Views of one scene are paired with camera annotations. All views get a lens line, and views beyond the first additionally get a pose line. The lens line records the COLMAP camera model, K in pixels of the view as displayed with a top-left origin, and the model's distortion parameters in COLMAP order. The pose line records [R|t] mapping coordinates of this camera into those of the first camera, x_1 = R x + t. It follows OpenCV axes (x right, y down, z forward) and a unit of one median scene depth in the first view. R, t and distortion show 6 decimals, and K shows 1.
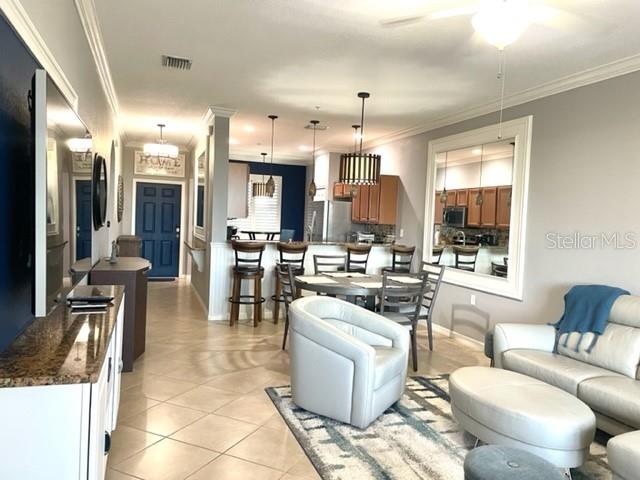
lens RADIAL K [[481.4, 0, 319.2], [0, 481.4, 242.5], [0, 0, 1]] dist [0.029311, -0.001852]
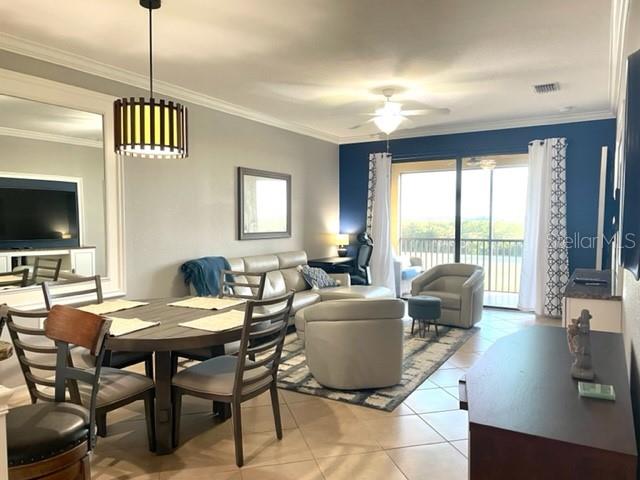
lens RADIAL K [[481.4, 0, 318.3], [0, 481.4, 240.7], [0, 0, 1]] dist [0.029311, -0.001852]
pose [[-0.647577, -0.073730, 0.758425, -0.810857], [0.014392, 0.993947, 0.108914, -0.126615], [-0.761864, 0.081446, -0.642596, 1.975689]]
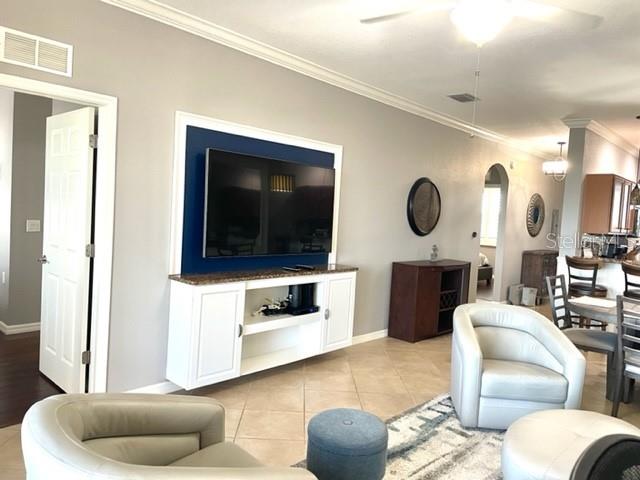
lens RADIAL K [[481.4, 0, 321.8], [0, 481.4, 236.5], [0, 0, 1]] dist [0.029311, -0.001852]
pose [[0.464445, 0.035111, -0.884906, 0.821948], [-0.088871, 0.996018, -0.007124, 0.016716], [0.881132, 0.081951, 0.465716, 0.214814]]
